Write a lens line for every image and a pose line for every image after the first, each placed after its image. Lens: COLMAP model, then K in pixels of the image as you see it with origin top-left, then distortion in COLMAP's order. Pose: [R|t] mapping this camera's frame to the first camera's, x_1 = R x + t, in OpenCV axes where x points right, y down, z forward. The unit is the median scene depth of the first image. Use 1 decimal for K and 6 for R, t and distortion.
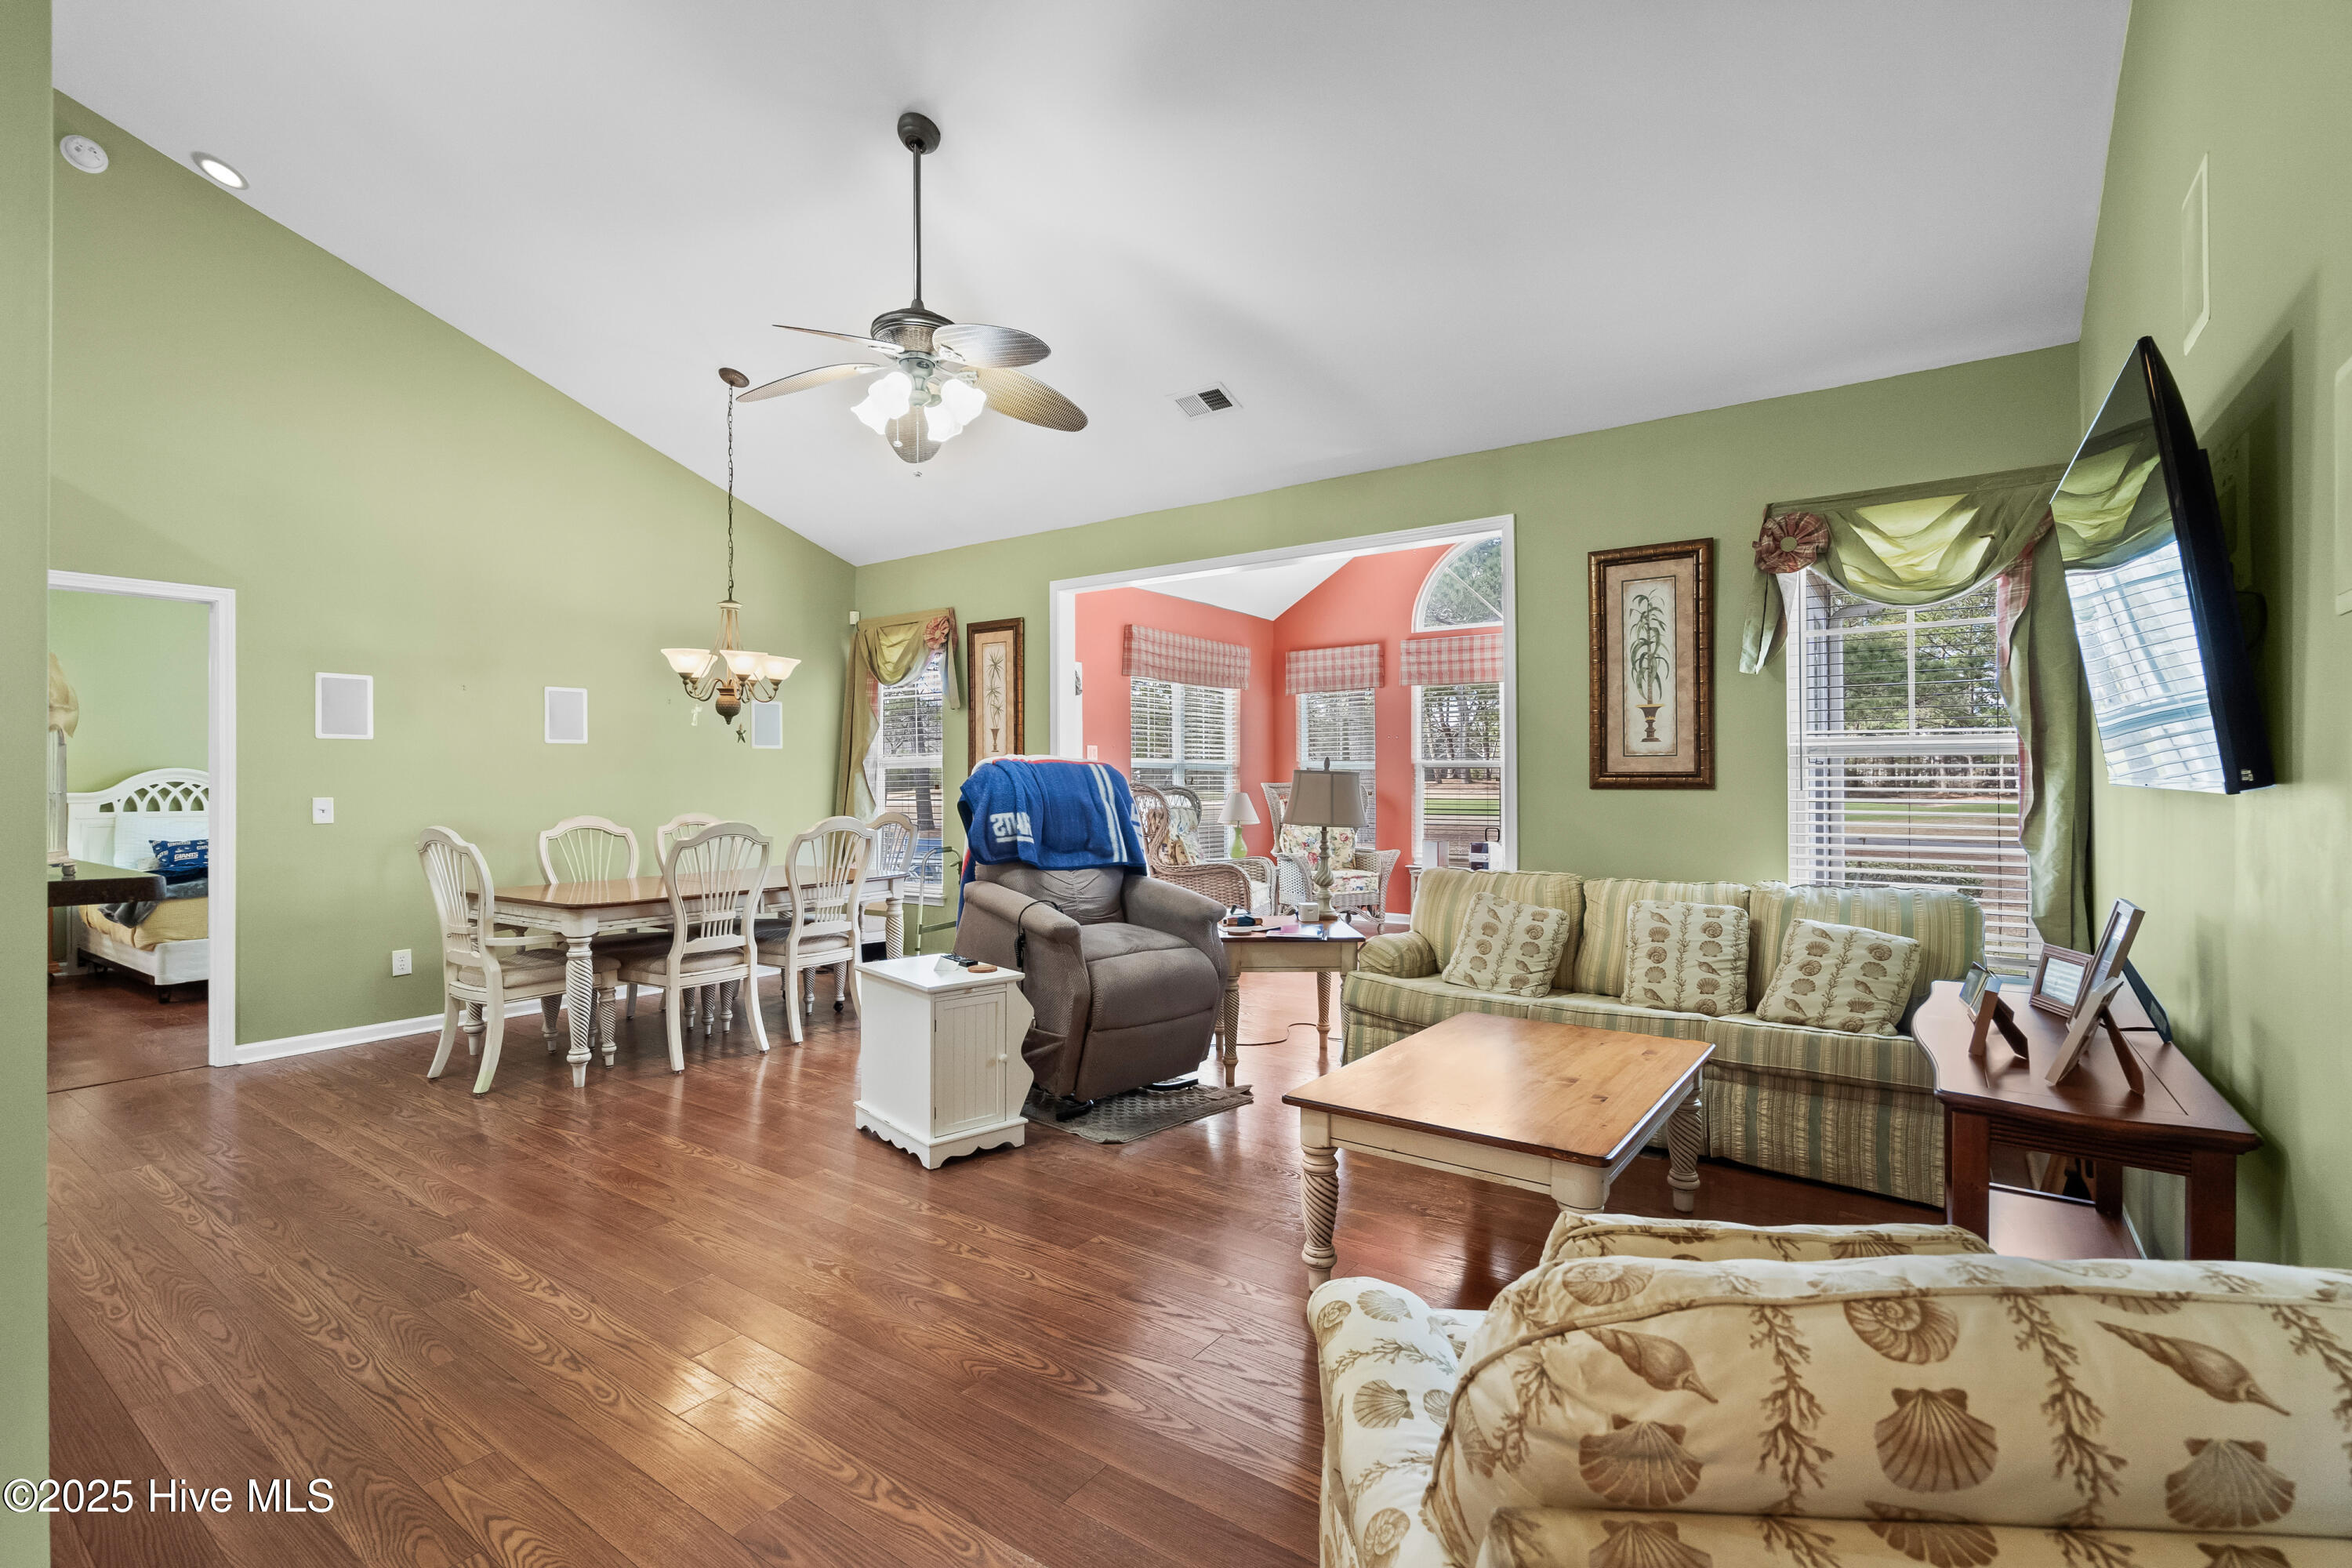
lens RADIAL K [[1061.2, 0, 1170.6], [0, 1061.2, 783.1], [0, 0, 1]] dist [-0.012879, 0.000097]
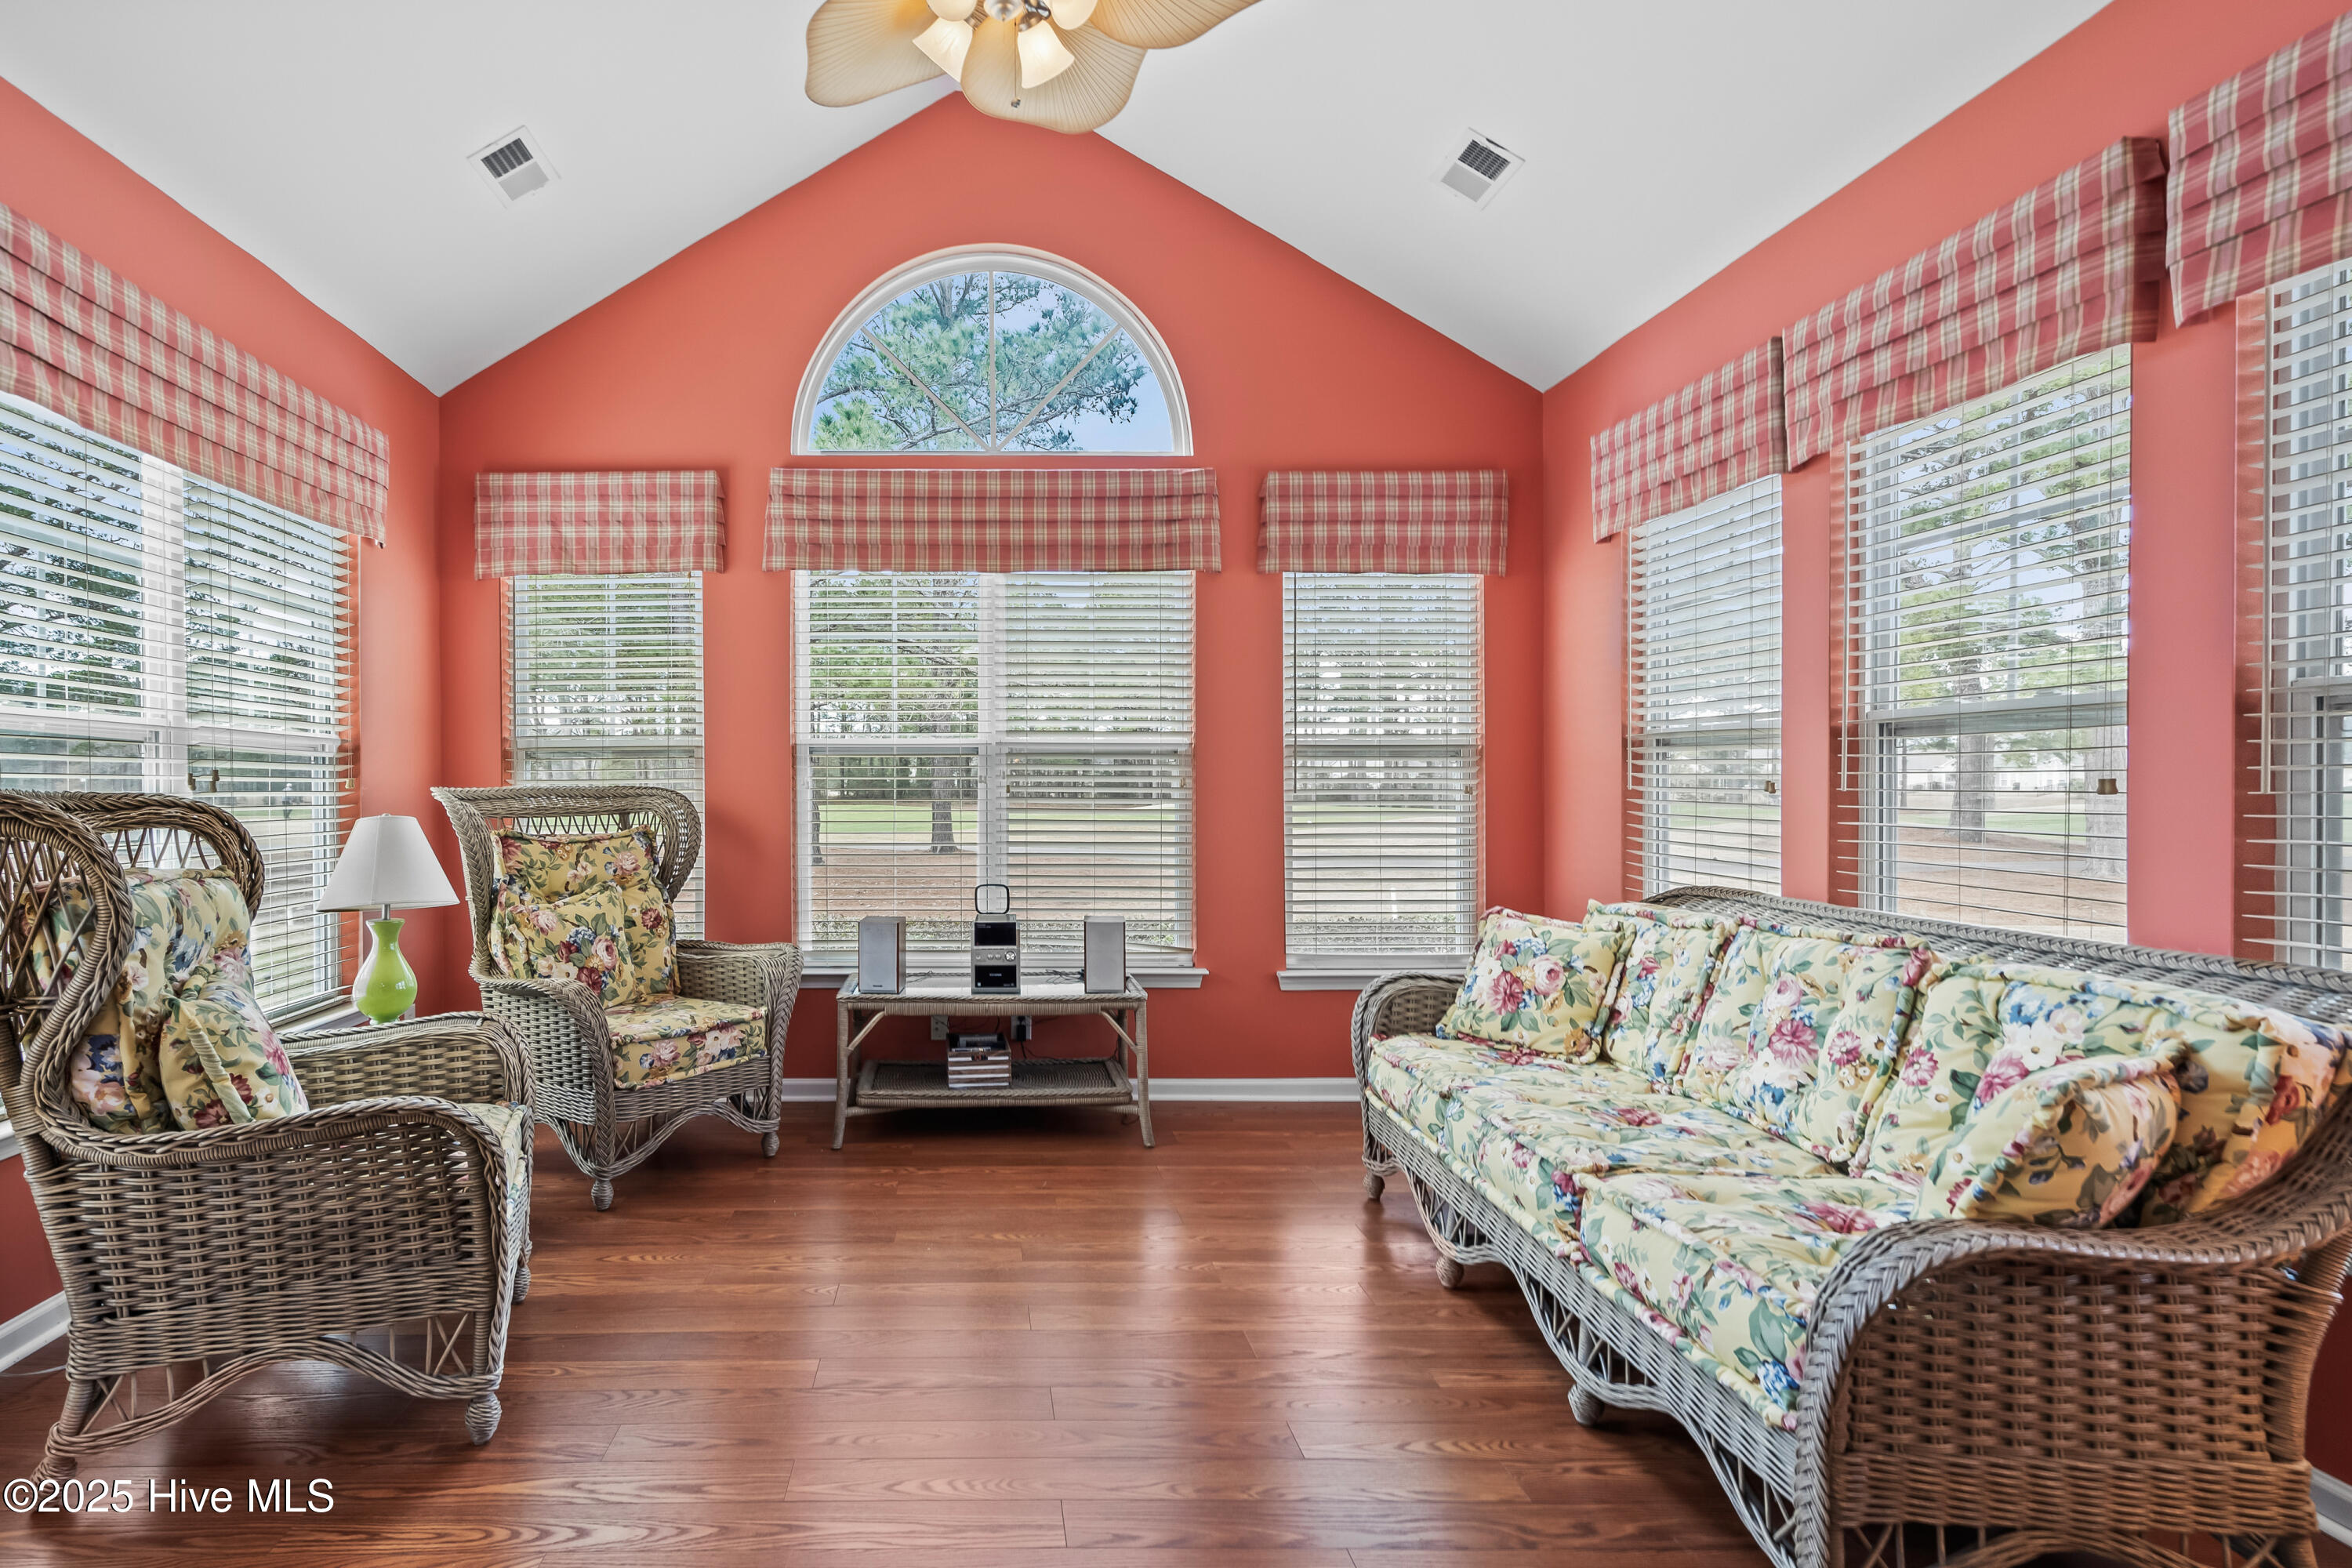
lens RADIAL K [[1169.4, 0, 975.5], [0, 1169.4, 794.6], [0, 0, 1]] dist [-0.010773, 0.005973]
pose [[0.814009, -0.002959, 0.580844, 0.002093], [0.001401, 0.999994, 0.003132, 0.001557], [-0.580850, -0.001736, 0.814009, 0.590880]]
